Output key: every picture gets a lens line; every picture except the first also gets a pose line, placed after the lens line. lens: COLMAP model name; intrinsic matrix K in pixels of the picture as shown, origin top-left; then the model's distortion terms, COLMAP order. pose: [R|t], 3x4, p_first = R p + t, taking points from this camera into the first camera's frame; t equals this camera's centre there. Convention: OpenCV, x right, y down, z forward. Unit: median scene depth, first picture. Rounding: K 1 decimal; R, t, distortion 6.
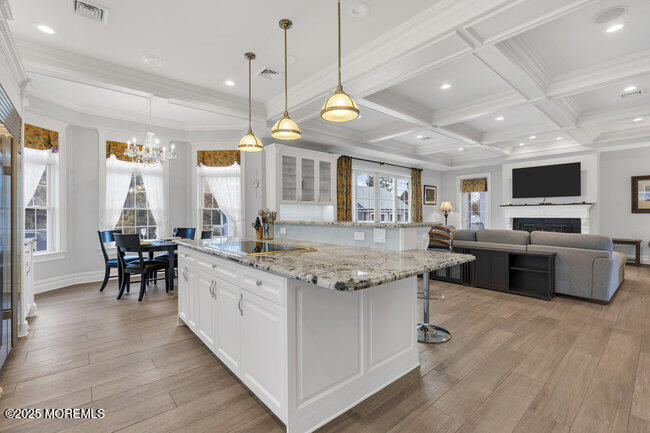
lens RADIAL K [[291.0, 0, 323.7], [0, 291.0, 214.9], [0, 0, 1]] dist [-0.011038, 0.004999]
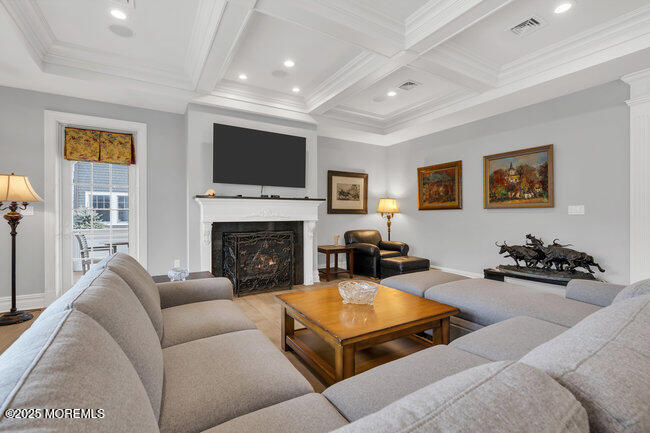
lens RADIAL K [[291.0, 0, 323.7], [0, 291.0, 214.9], [0, 0, 1]] dist [-0.011038, 0.004999]
pose [[0.166880, 0.006989, 0.985952, 0.252033], [0.006443, 0.999946, -0.008179, 0.003896], [-0.985956, 0.007718, 0.166826, 0.945992]]
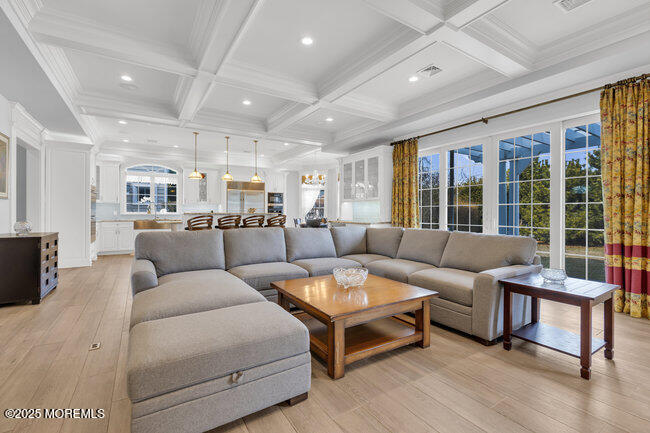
lens RADIAL K [[291.0, 0, 323.7], [0, 291.0, 214.9], [0, 0, 1]] dist [-0.011038, 0.004999]
pose [[-0.133221, 0.012675, -0.991005, 1.033459], [0.004490, 0.999916, 0.012186, -0.001180], [0.991076, -0.002827, -0.133267, 0.980183]]
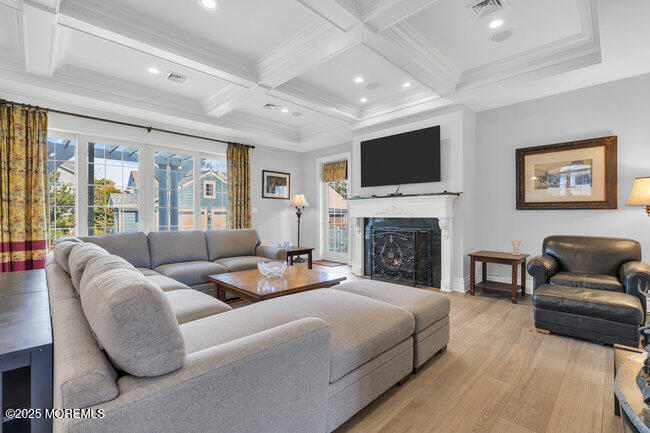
lens RADIAL K [[291.0, 0, 323.7], [0, 291.0, 214.9], [0, 0, 1]] dist [-0.011038, 0.004999]
pose [[0.996944, 0.000570, 0.078116, 0.667800], [-0.000605, 1.000000, 0.000423, 0.005409], [-0.078115, -0.000469, 0.996944, 0.462517]]
